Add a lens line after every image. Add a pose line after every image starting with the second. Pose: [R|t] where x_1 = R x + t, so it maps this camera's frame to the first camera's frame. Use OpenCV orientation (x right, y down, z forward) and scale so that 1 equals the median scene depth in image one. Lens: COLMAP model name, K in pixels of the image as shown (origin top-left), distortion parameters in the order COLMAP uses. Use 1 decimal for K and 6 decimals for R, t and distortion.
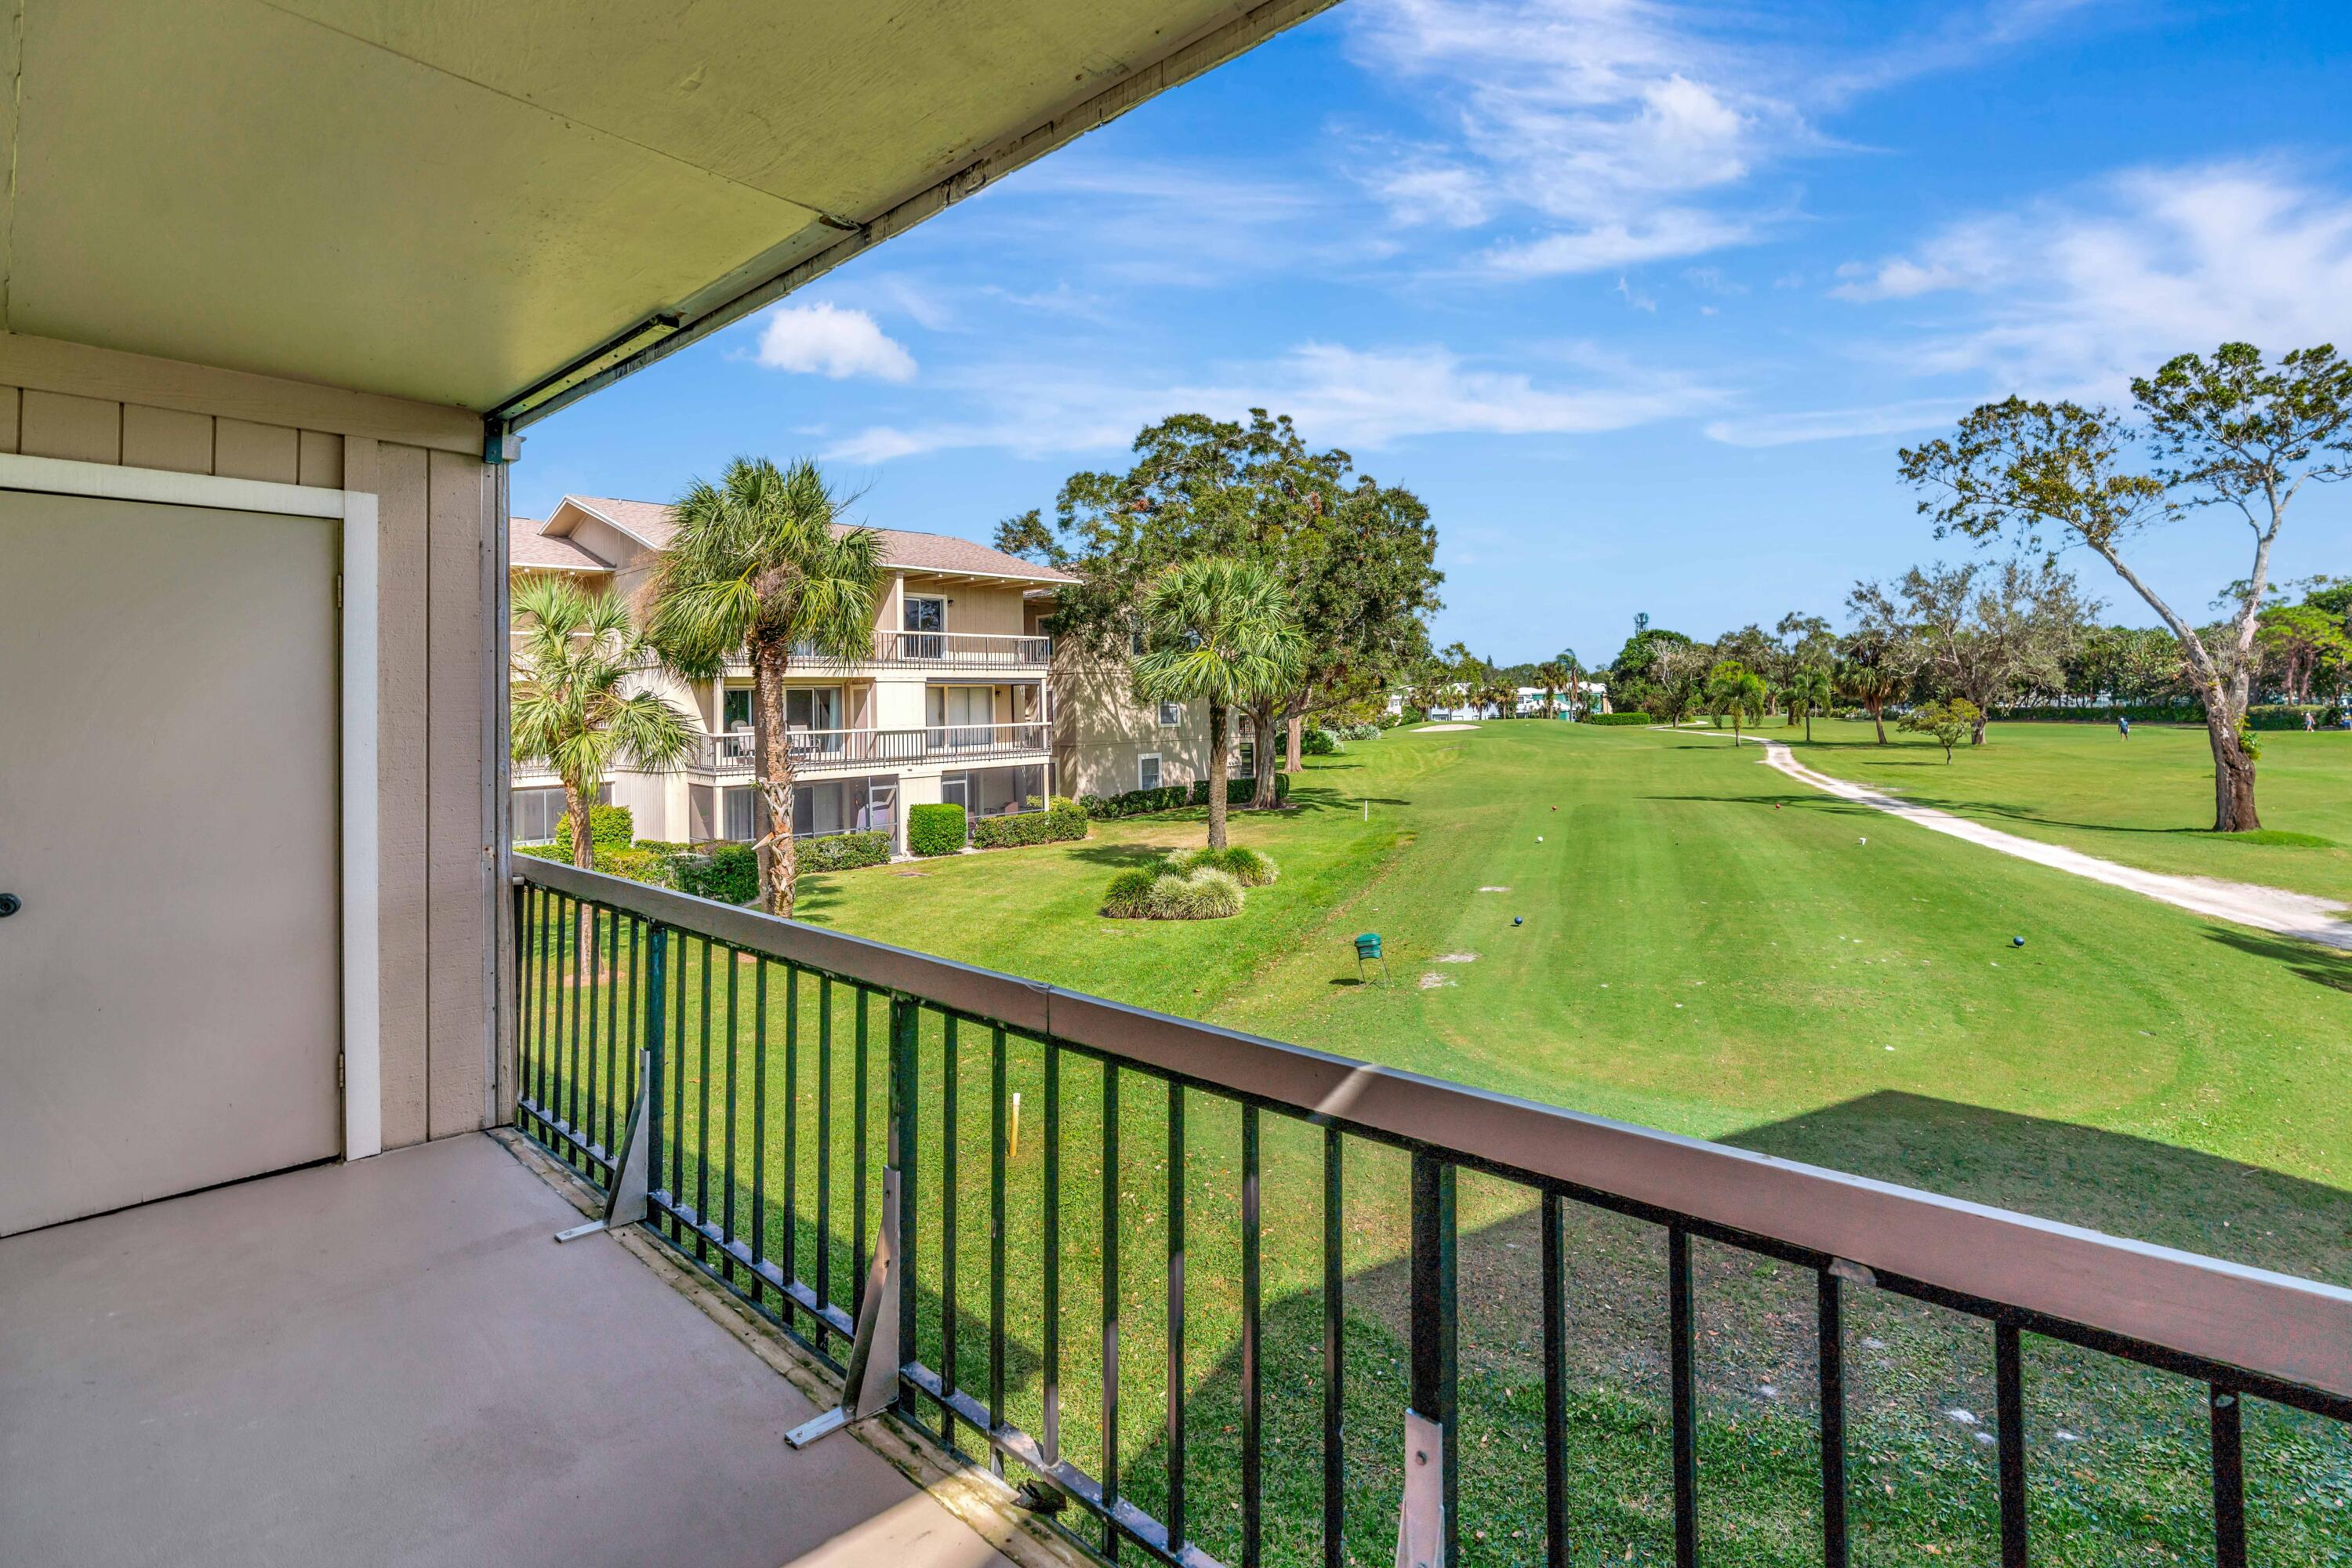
lens RADIAL K [[1123.6, 0, 1161.0], [0, 1123.6, 686.2], [0, 0, 1]] dist [-0.014898, 0.000848]
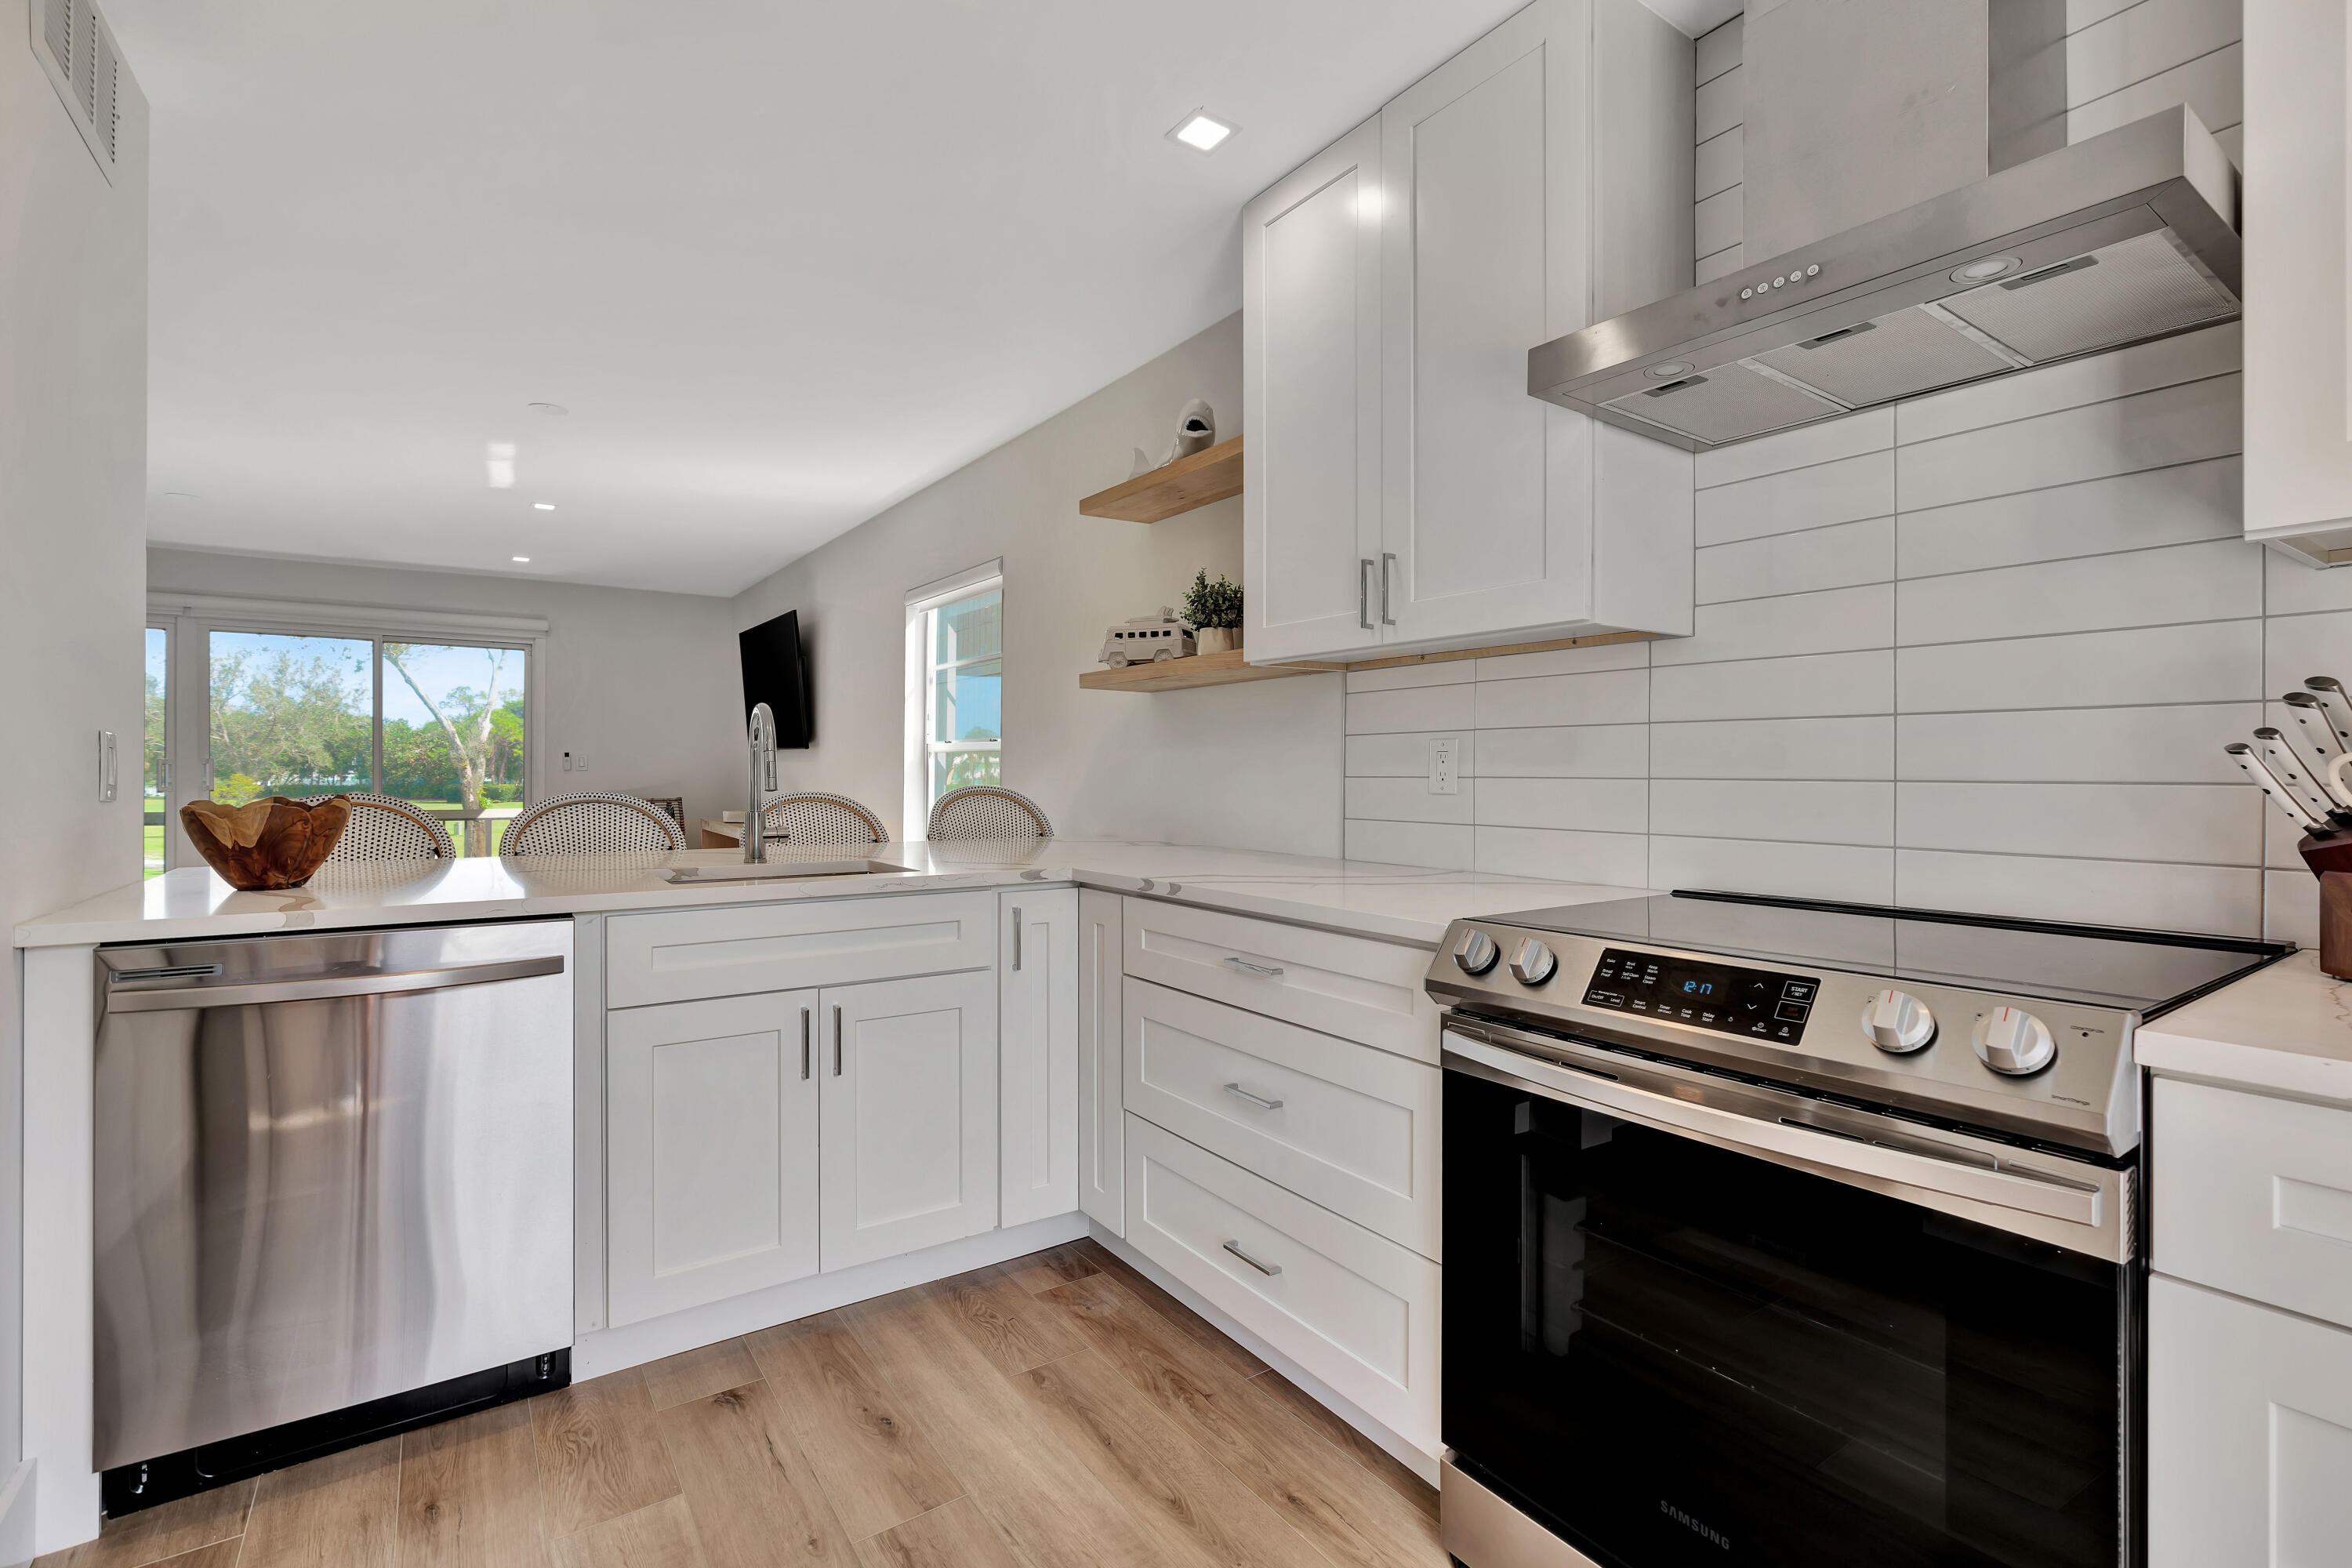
lens RADIAL K [[1046.7, 0, 1184.5], [0, 1046.7, 769.9], [0, 0, 1]] dist [-0.000927, 0.000417]
pose [[0.184950, 0.020347, 0.982537, -0.193609], [-0.022800, 0.999605, -0.016409, 0.005412], [-0.982483, -0.019367, 0.185341, -0.158278]]
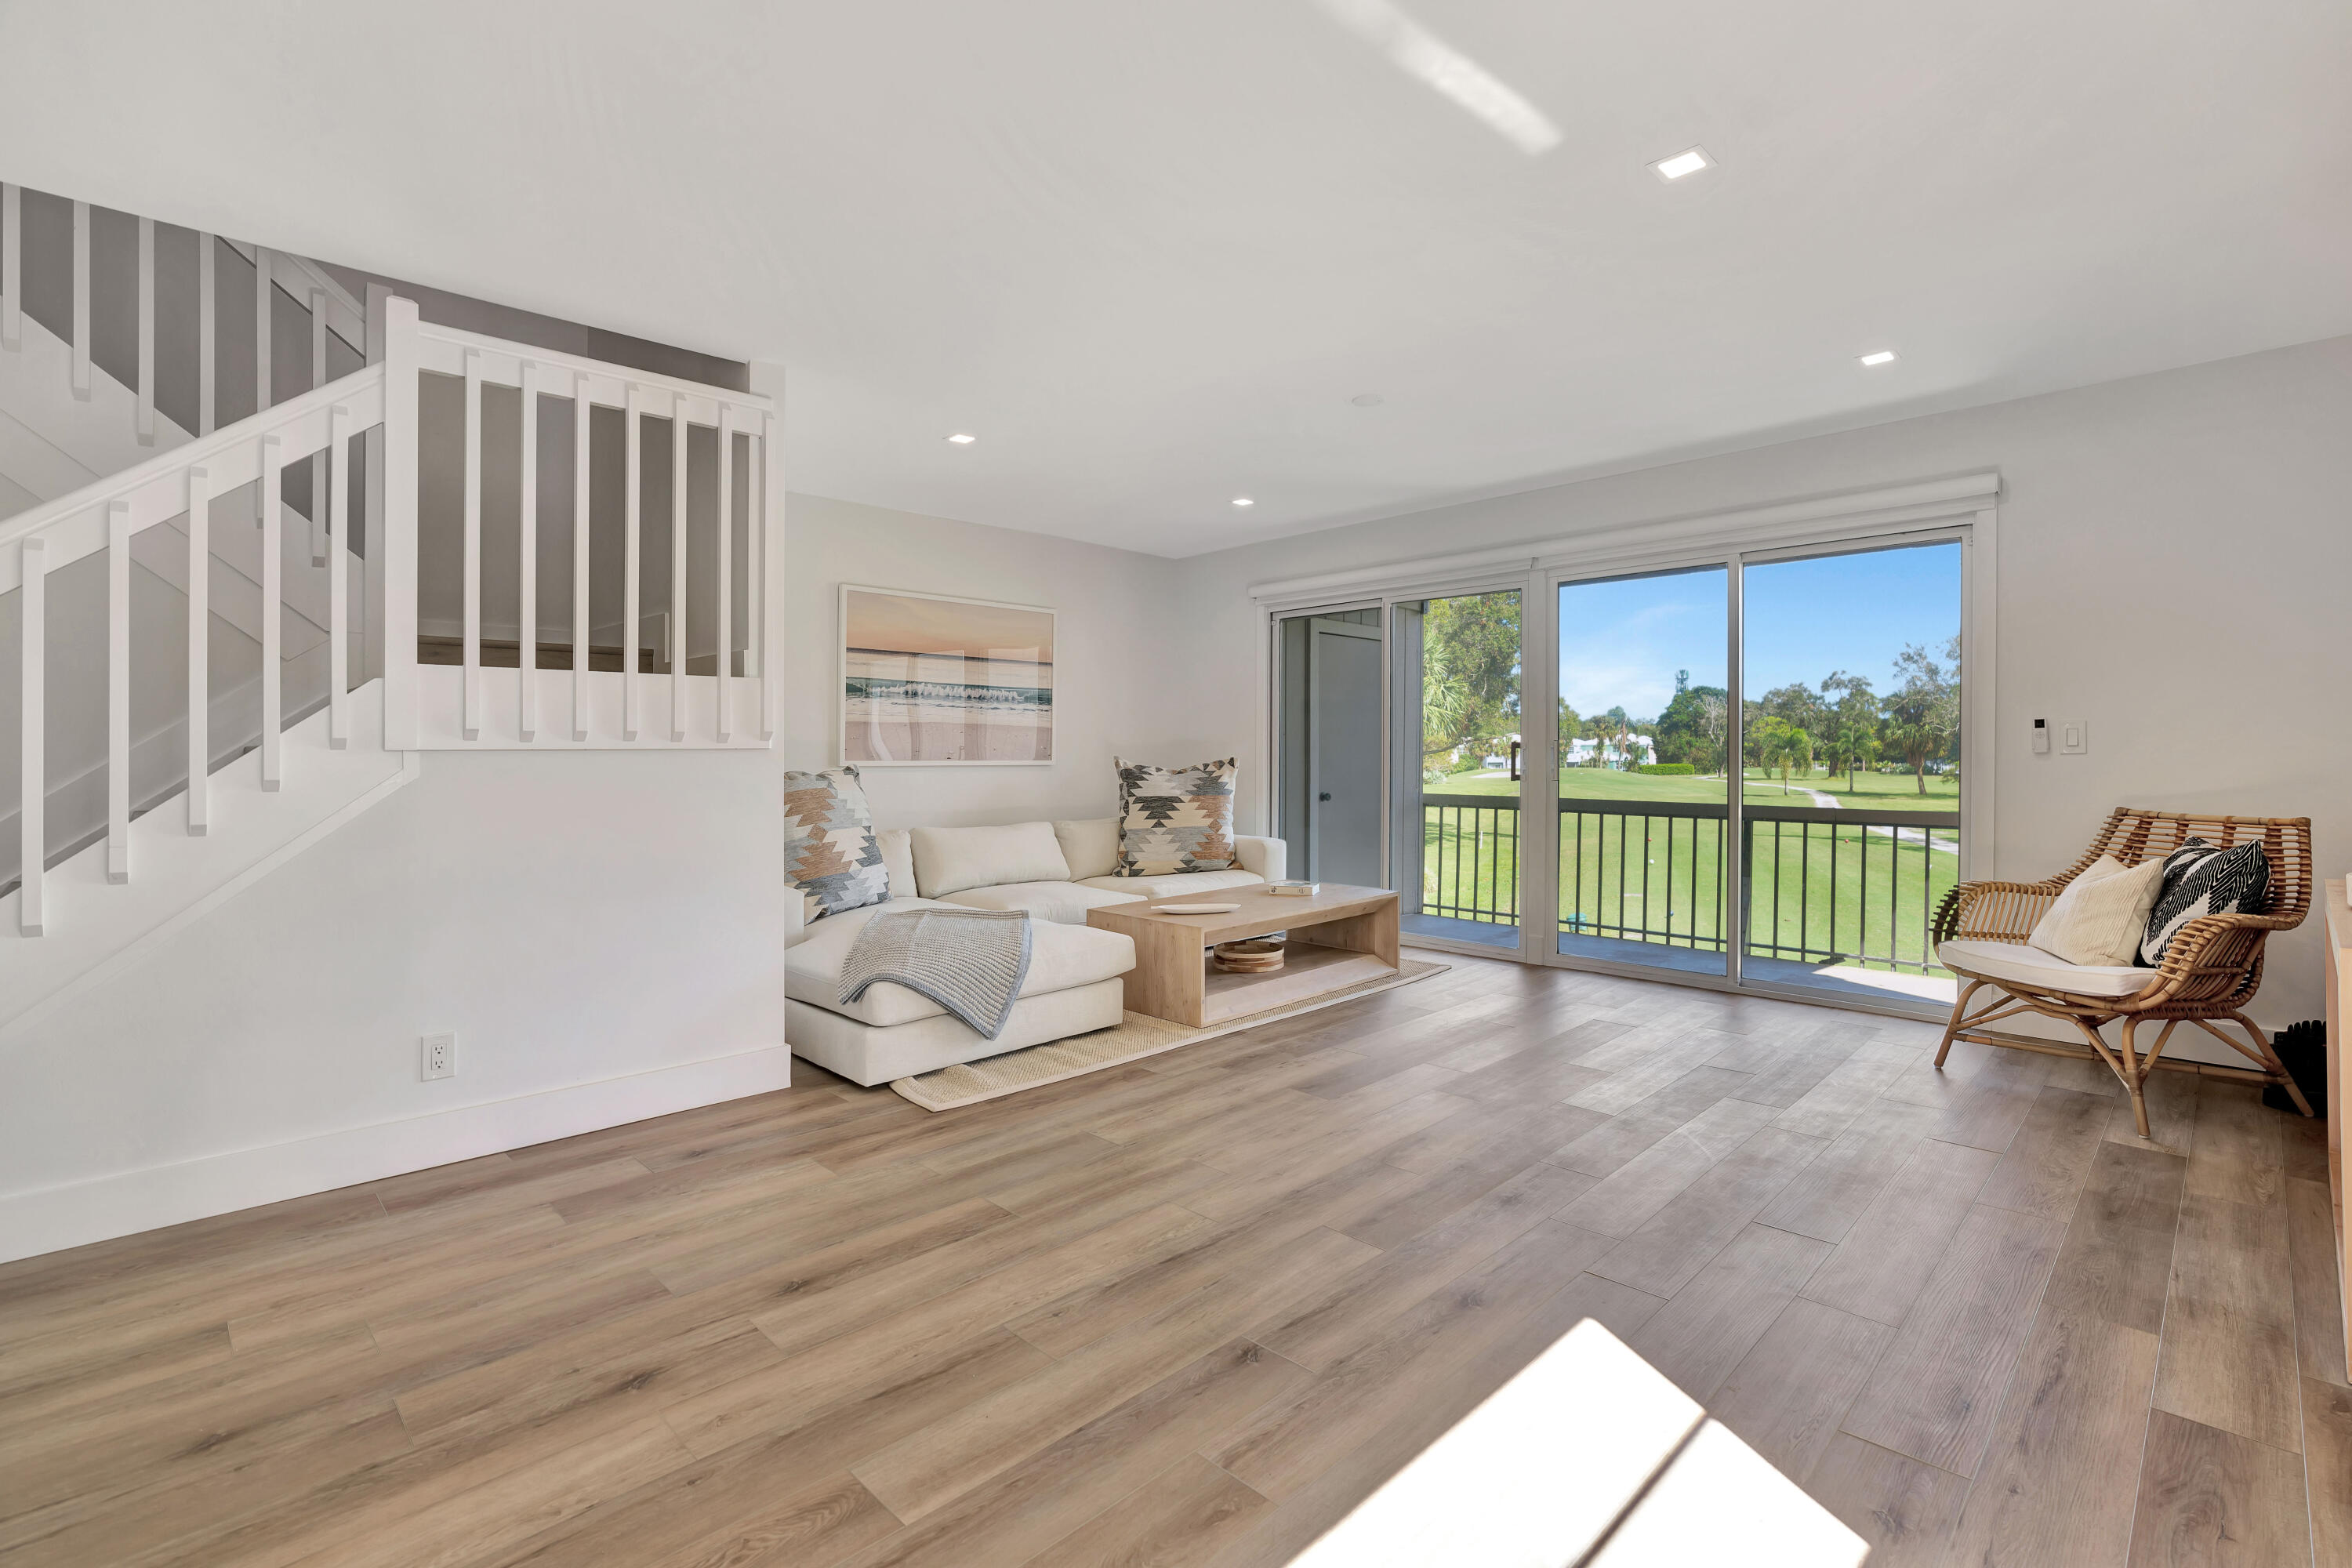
lens RADIAL K [[1071.5, 0, 1181.3], [0, 1071.5, 778.3], [0, 0, 1]] dist [-0.021098, 0.009676]
pose [[0.999527, 0.015643, -0.026494, -0.100718], [-0.014502, 0.998982, 0.042727, 0.004105], [0.027135, -0.042322, 0.998735, -0.111886]]
